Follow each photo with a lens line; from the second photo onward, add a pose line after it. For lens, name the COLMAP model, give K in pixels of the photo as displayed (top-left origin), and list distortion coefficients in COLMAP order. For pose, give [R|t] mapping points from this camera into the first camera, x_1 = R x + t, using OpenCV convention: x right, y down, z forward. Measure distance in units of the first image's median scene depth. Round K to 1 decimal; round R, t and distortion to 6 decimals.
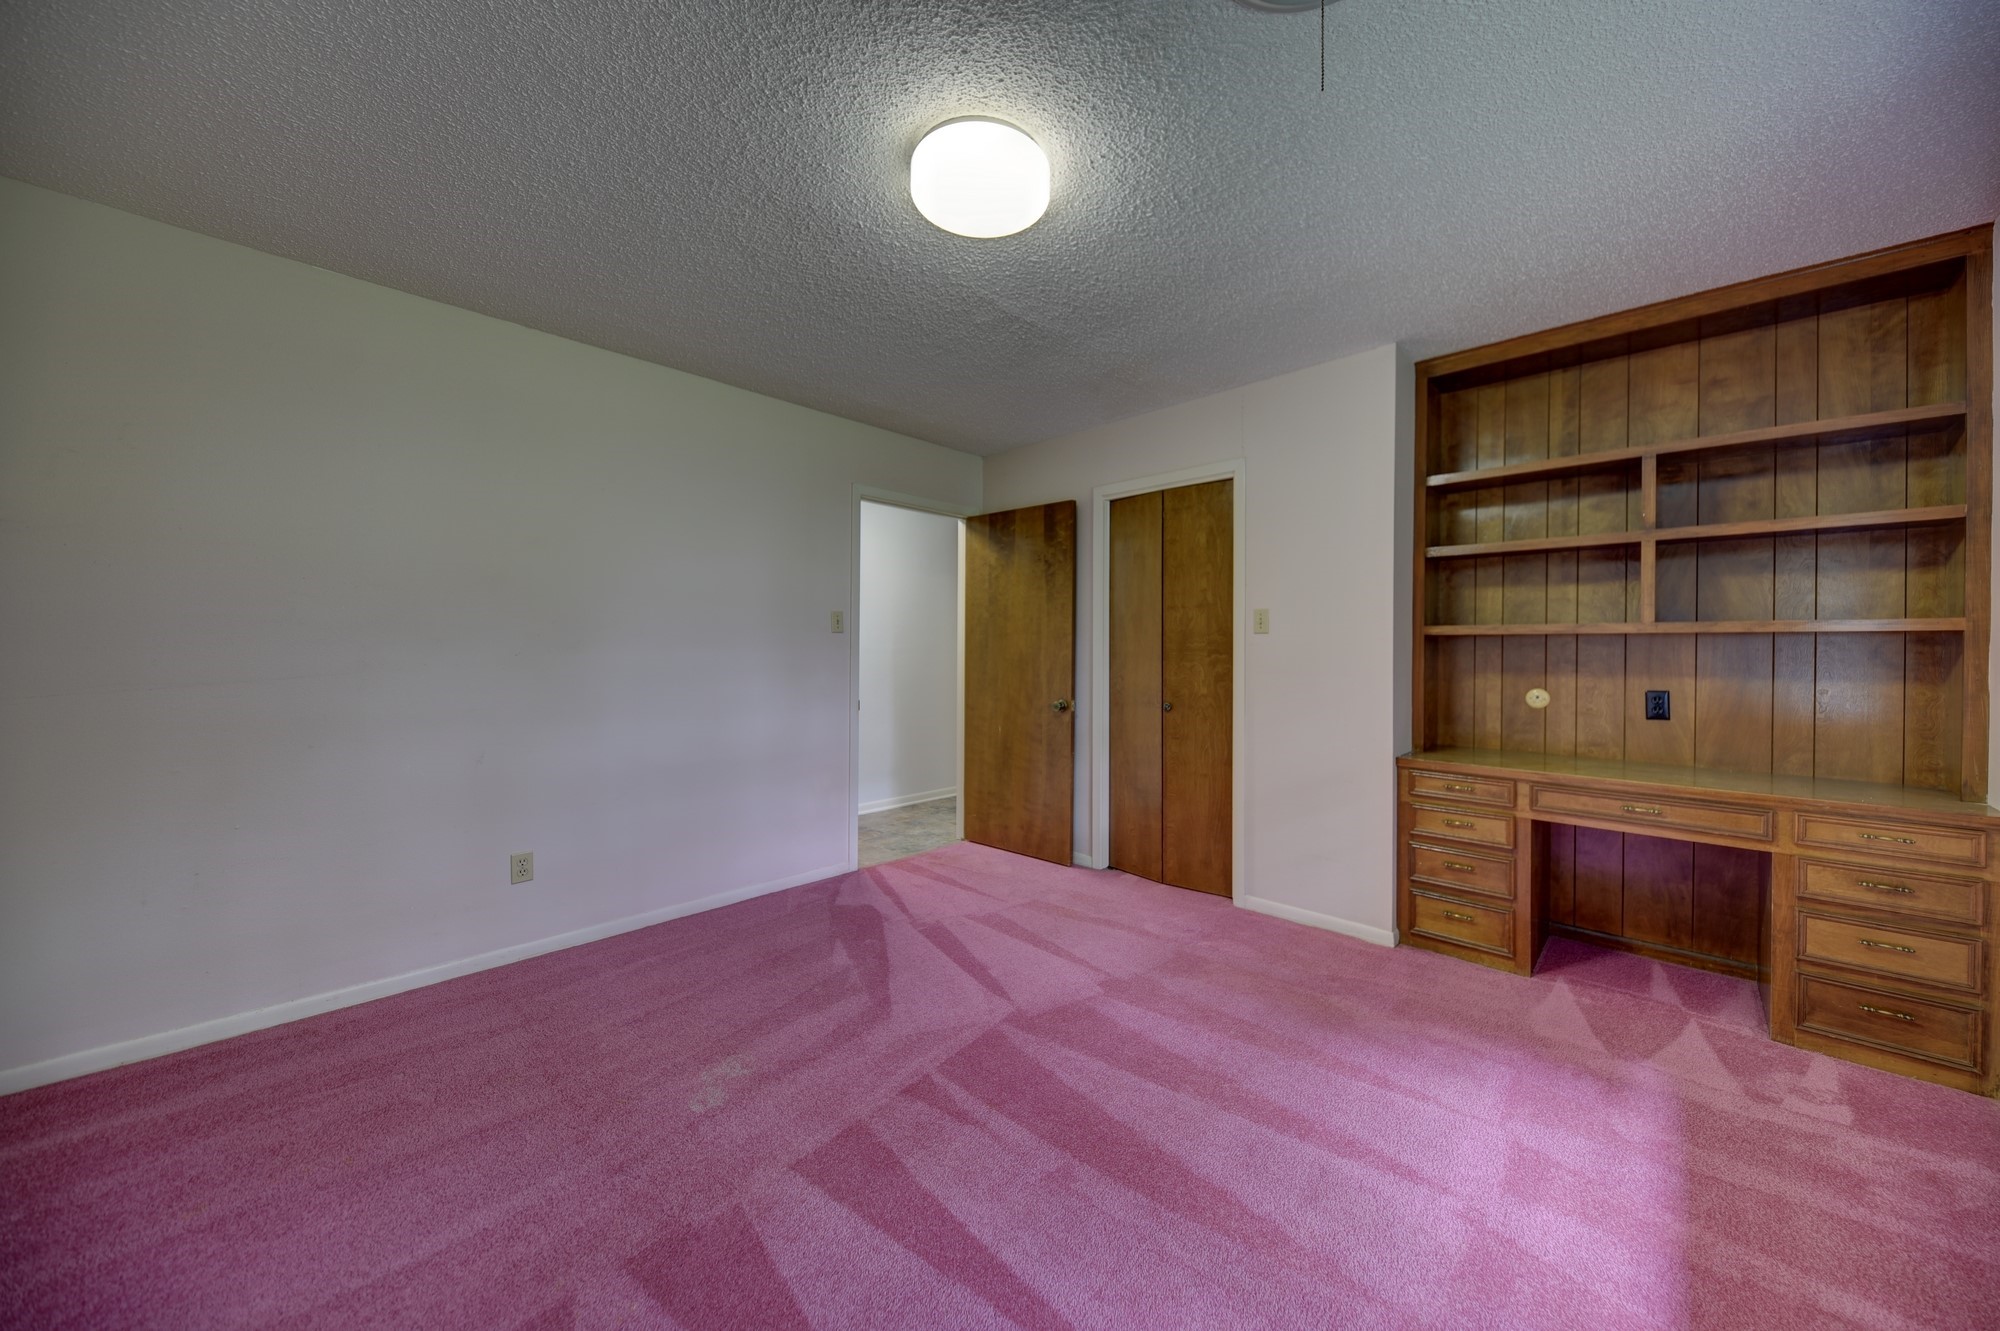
lens RADIAL K [[645.3, 0, 1001.8], [0, 645.3, 656.7], [0, 0, 1]] dist [-0.000397, -0.000041]
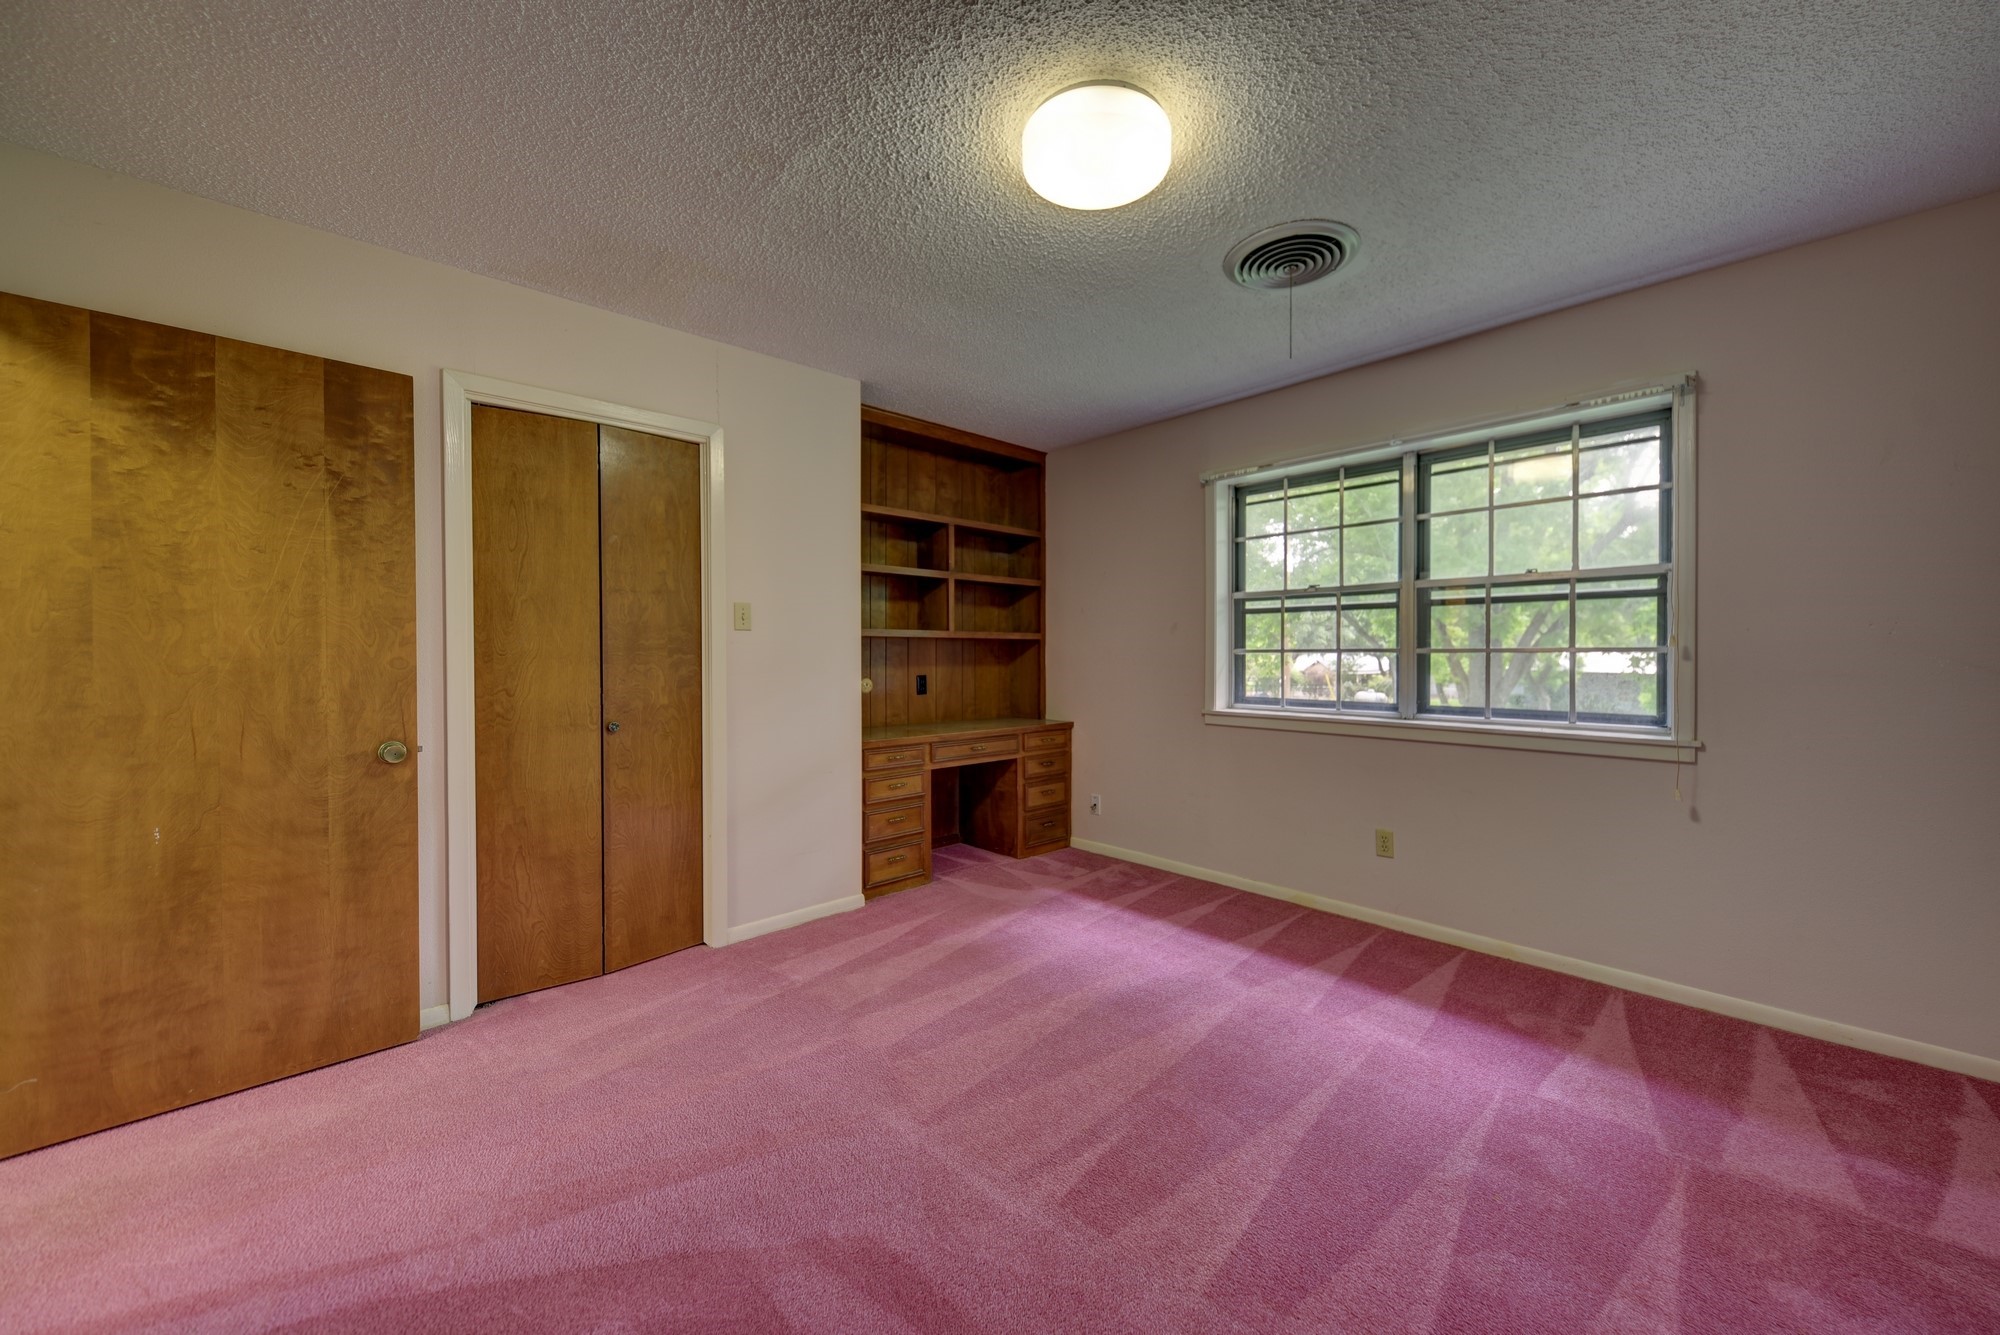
lens RADIAL K [[707.3, 0, 1034.3], [0, 707.3, 658.0], [0, 0, 1]] dist [0.001059, -0.000013]
pose [[0.095474, -0.013801, 0.995336, -0.553888], [0.010265, 0.999864, 0.012880, -0.006027], [-0.995379, 0.008988, 0.095602, 0.513386]]
